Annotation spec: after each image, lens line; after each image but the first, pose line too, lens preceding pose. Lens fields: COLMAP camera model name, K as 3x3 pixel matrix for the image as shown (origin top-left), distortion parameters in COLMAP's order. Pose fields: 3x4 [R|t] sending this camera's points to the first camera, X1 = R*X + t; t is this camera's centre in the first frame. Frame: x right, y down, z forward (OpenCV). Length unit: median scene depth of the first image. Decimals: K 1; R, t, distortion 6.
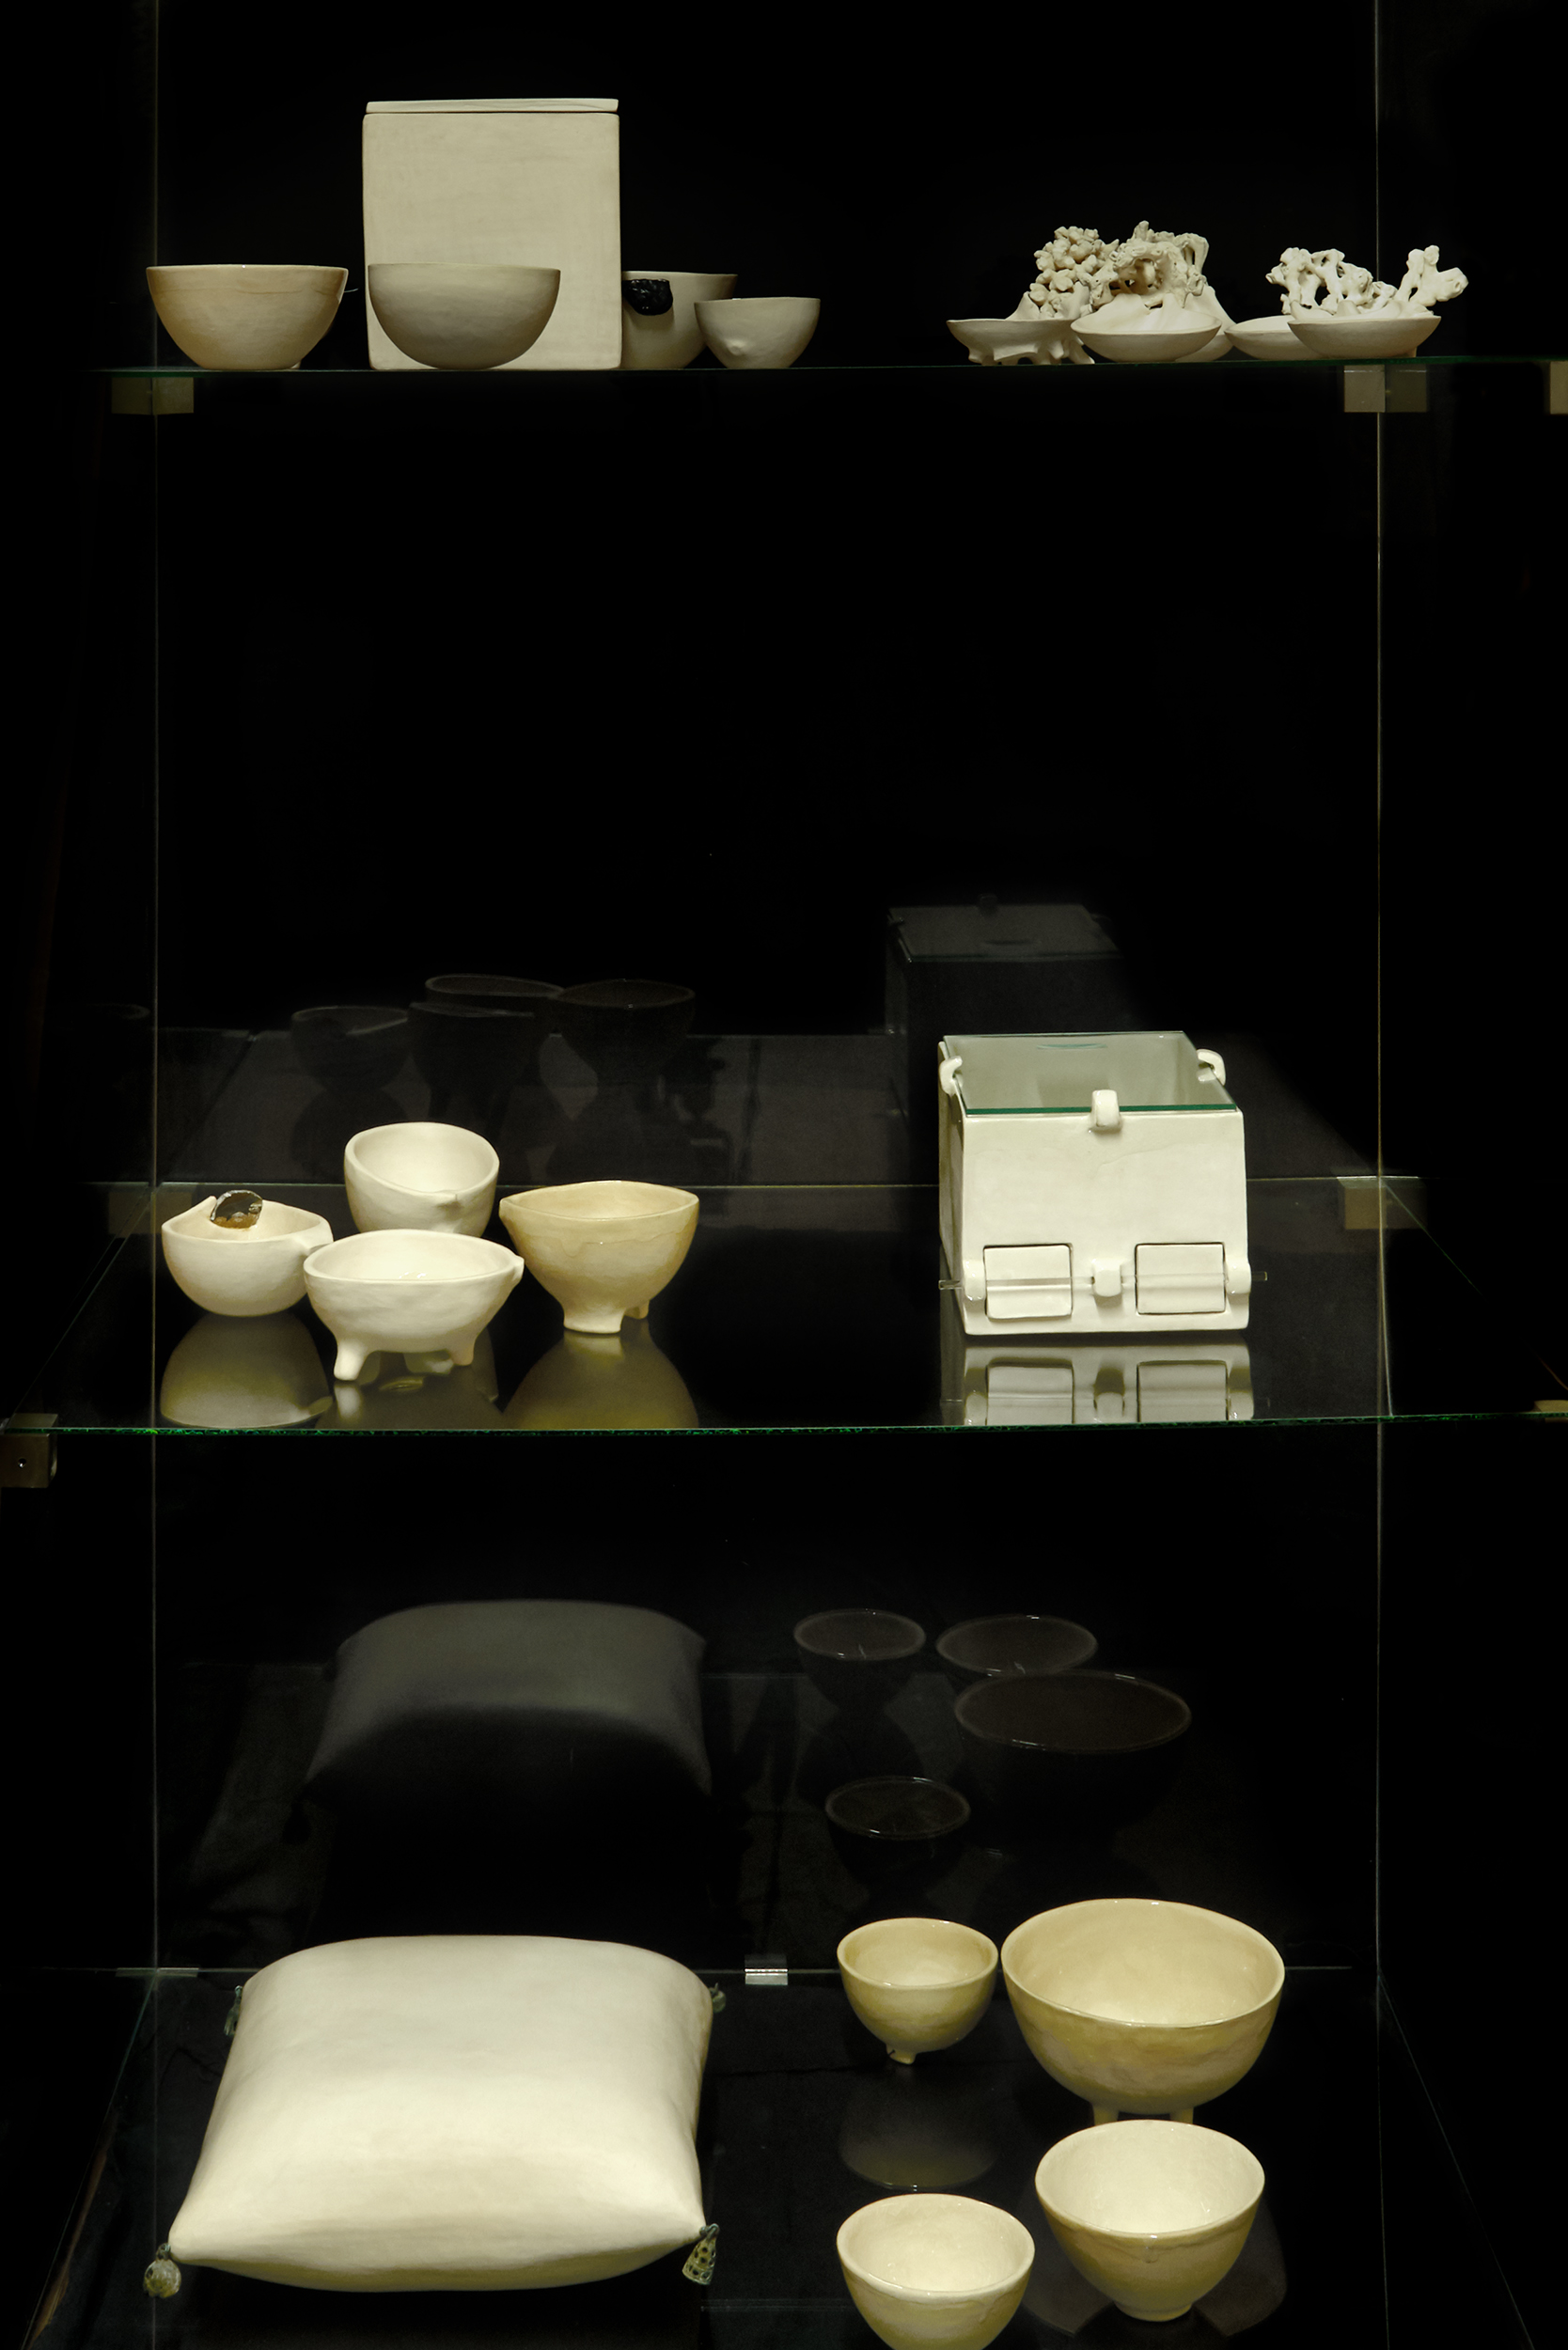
lens RADIAL K [[1939.1, 0, 774.7], [0, 1939.1, 1169.1], [0, 0, 1]] dist [0.024947, -0.009910]
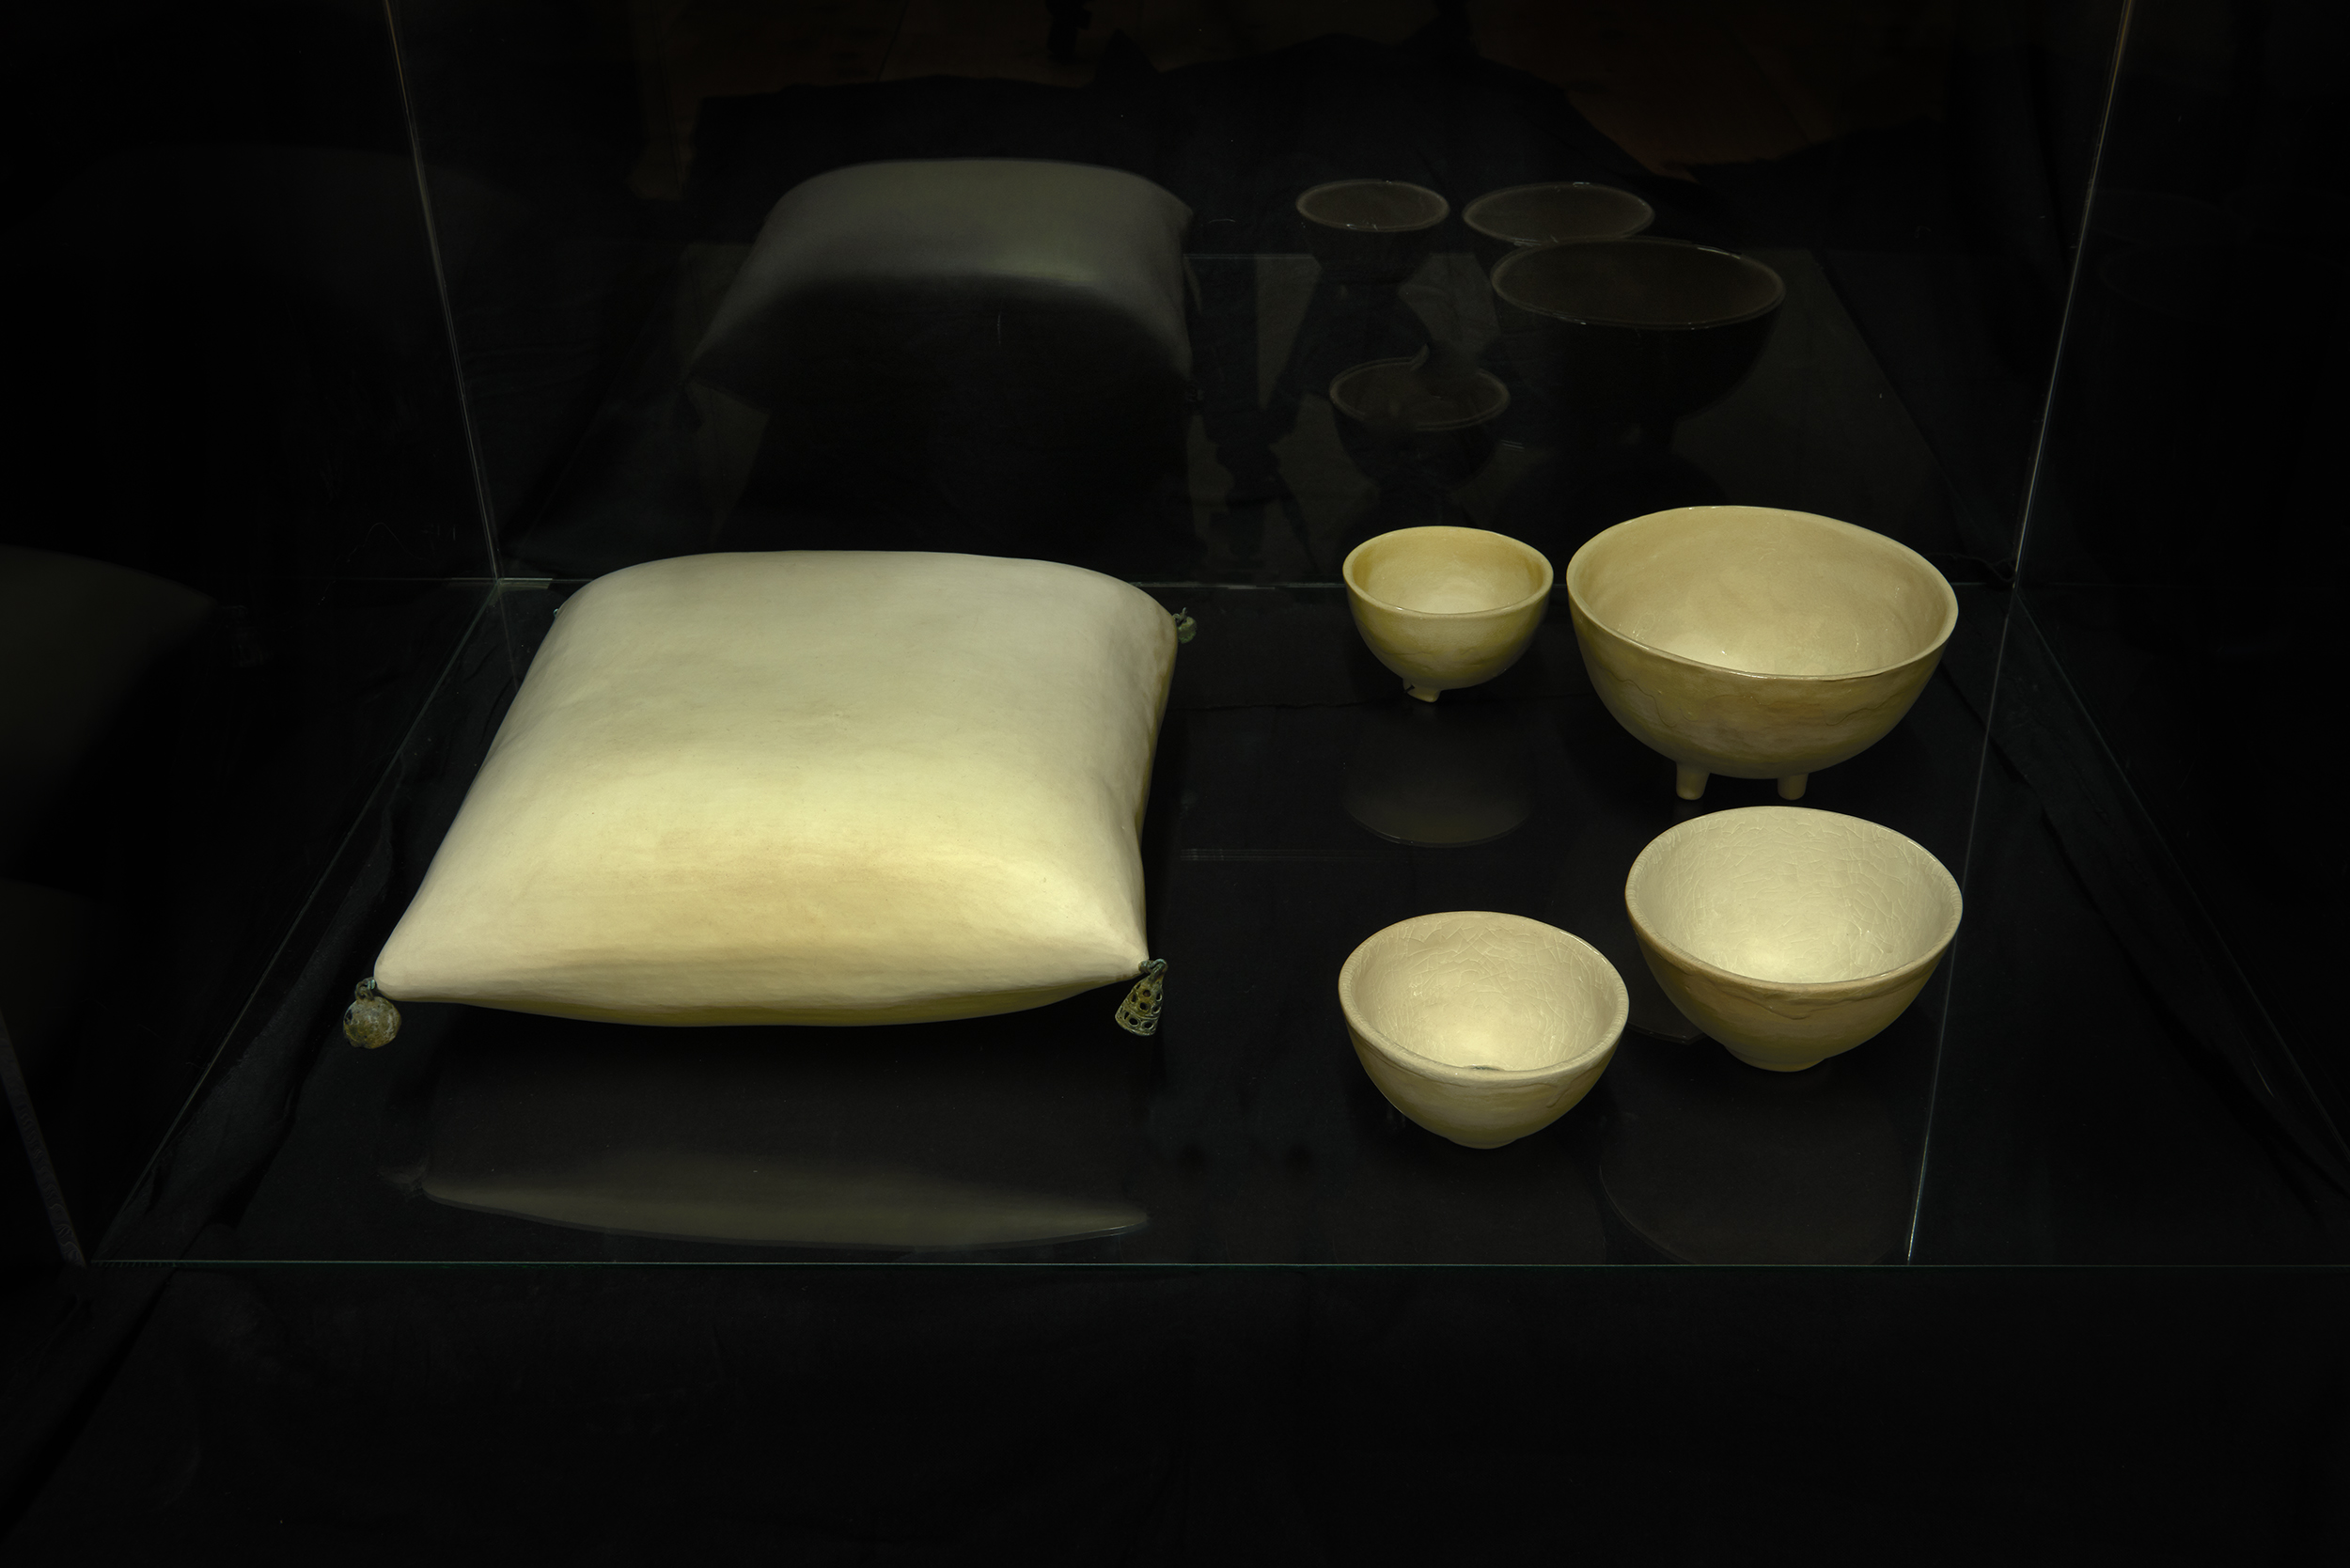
lens RADIAL K [[2206.6, 0, 1173.2], [0, 2206.6, 783.5], [0, 0, 1]] dist [-0.053568, 0.000000]
pose [[0.999018, 0.009571, -0.043253, 0.004959], [0.011944, 0.882030, 0.471041, 0.090177], [0.042659, -0.471096, 0.881050, 0.258592]]
